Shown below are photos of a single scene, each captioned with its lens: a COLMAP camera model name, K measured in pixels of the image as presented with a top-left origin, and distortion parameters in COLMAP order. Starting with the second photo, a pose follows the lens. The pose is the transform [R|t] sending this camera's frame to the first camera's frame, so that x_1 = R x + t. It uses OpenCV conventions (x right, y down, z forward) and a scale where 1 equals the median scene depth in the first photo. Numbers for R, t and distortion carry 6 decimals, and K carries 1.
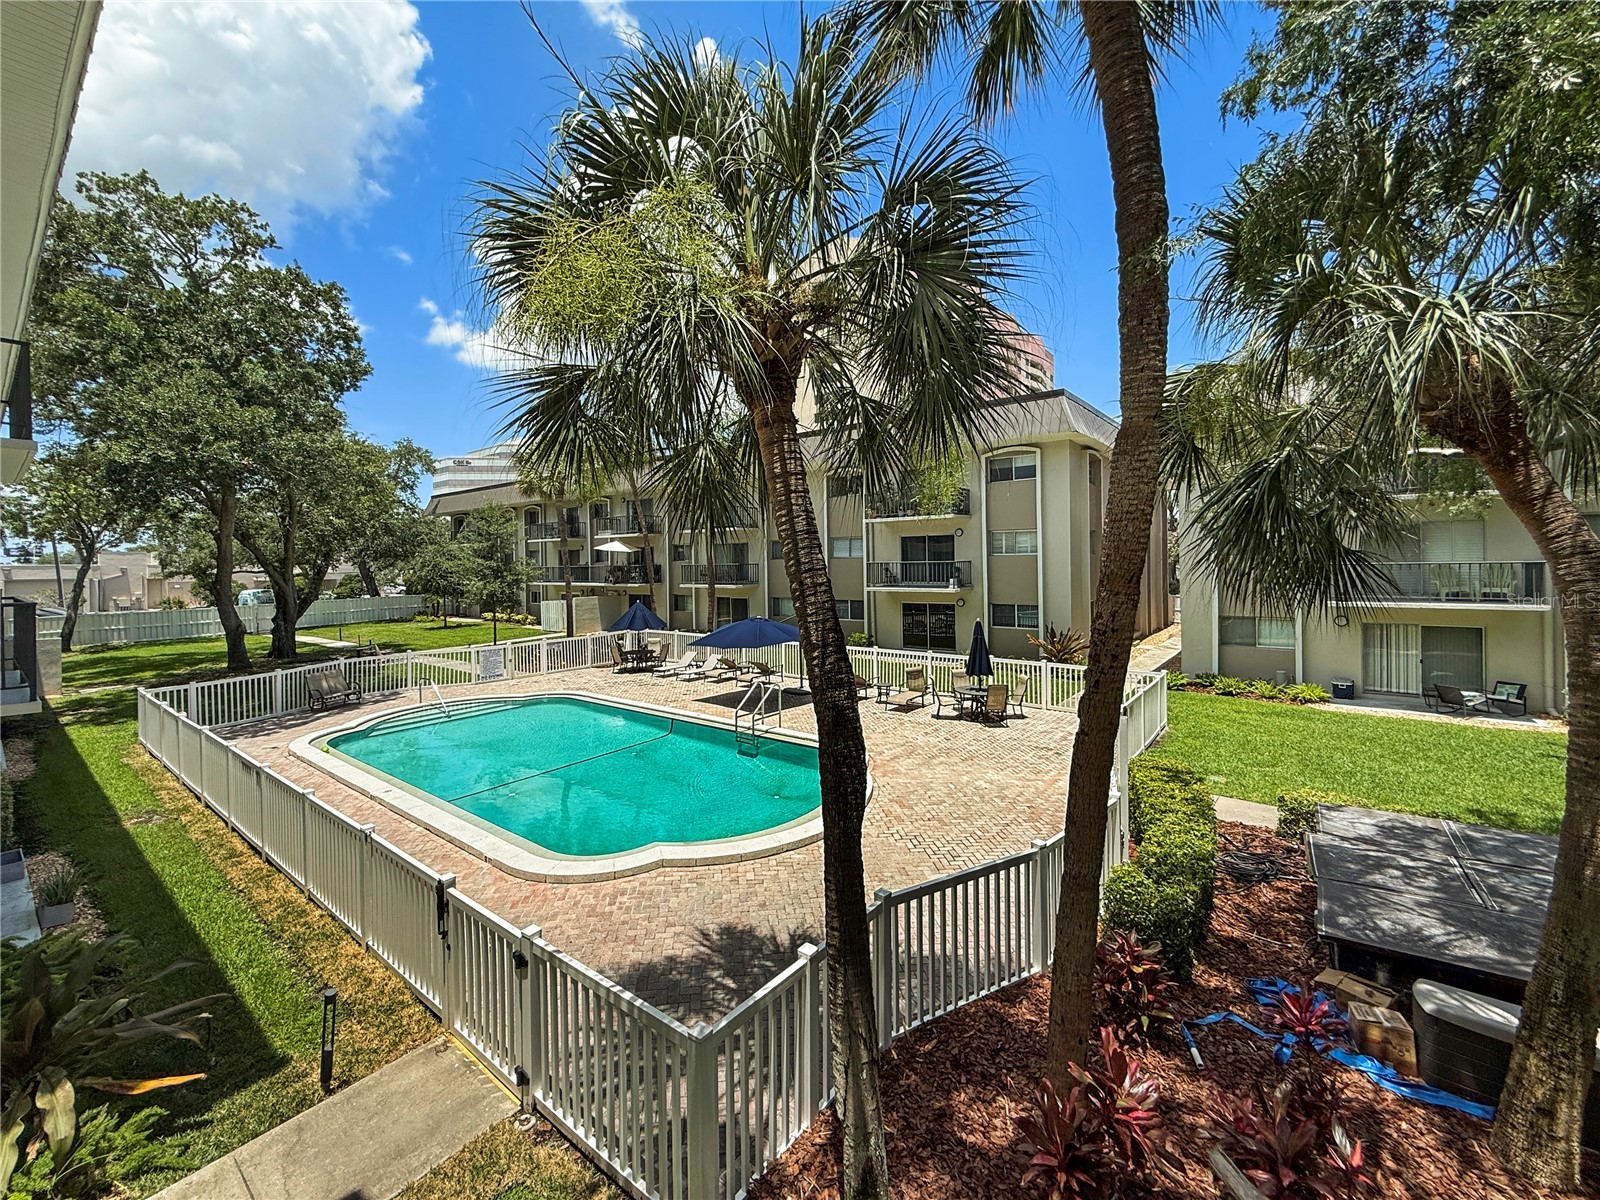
lens RADIAL K [[657.6, 0, 802.7], [0, 657.6, 567.0], [0, 0, 1]] dist [-0.001273, -0.000034]
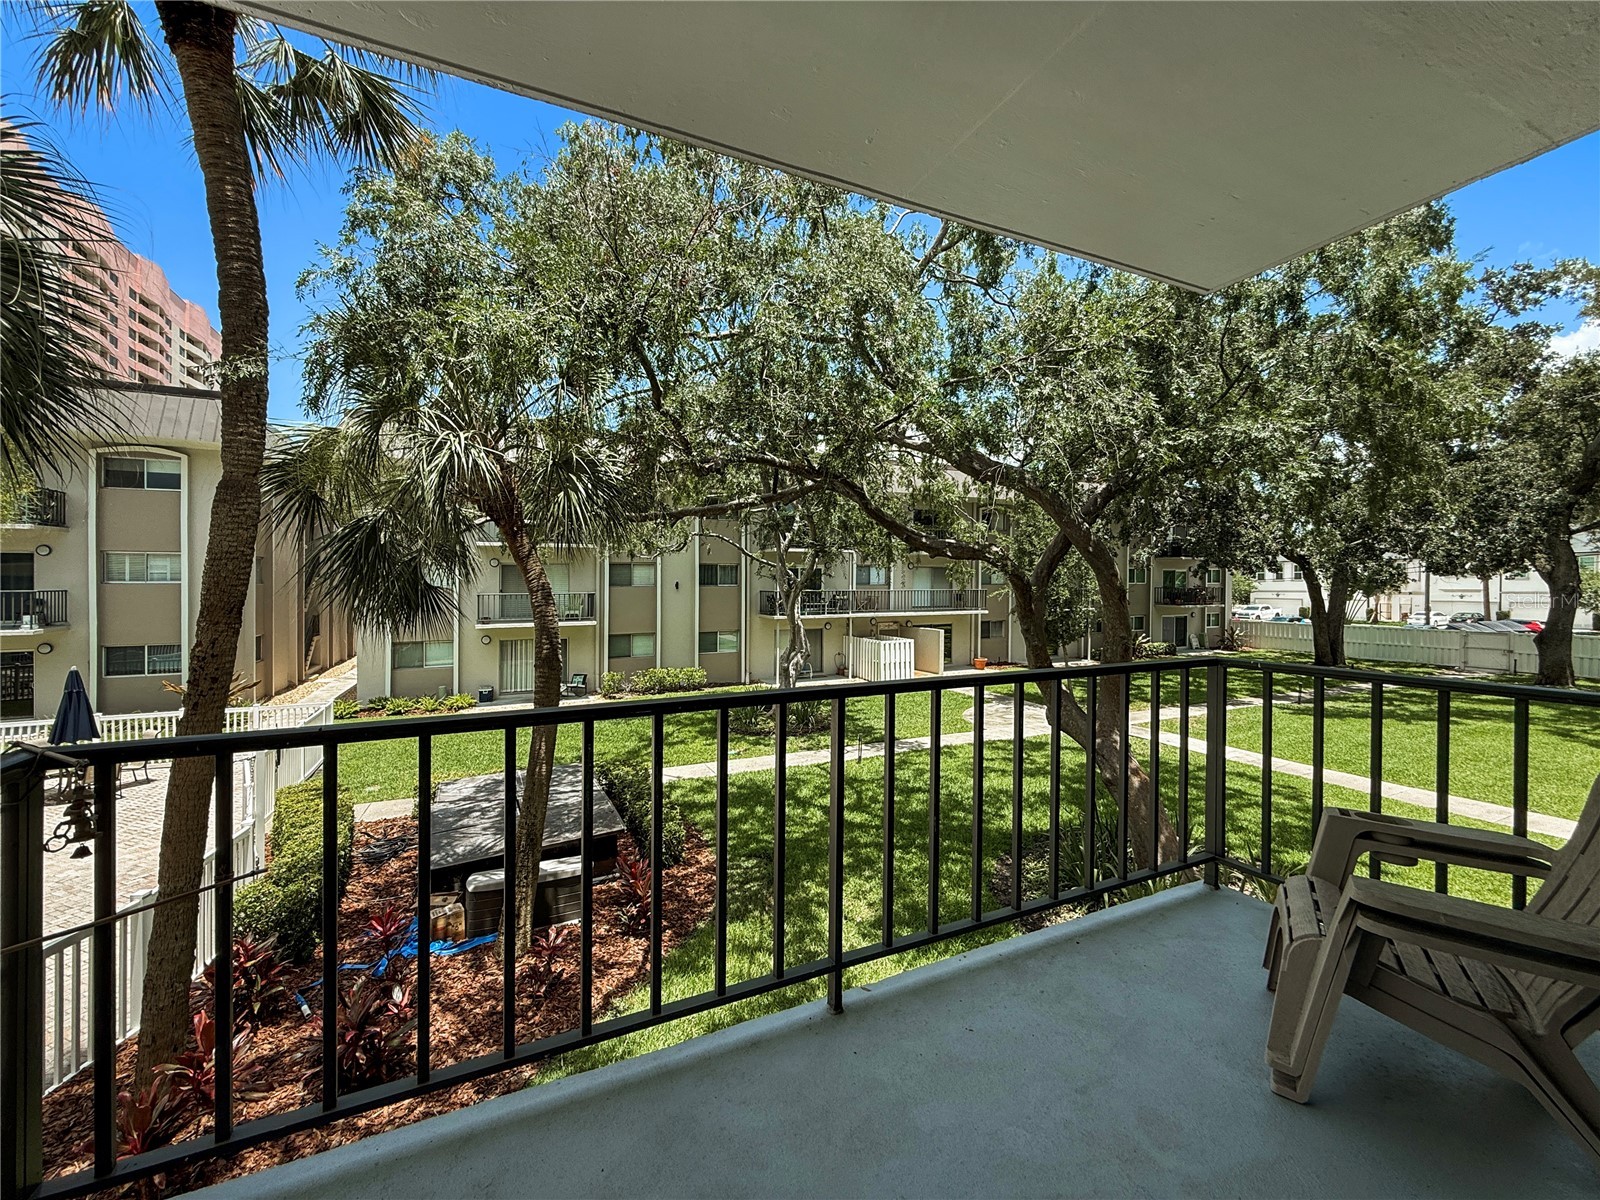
lens RADIAL K [[665.8, 0, 792.5], [0, 665.8, 582.1], [0, 0, 1]] dist [0.000998, 0.000163]
pose [[0.478472, 0.015268, 0.877970, -0.035762], [0.003893, 0.999802, -0.019509, -0.002768], [-0.878094, 0.012752, 0.478318, -0.262172]]
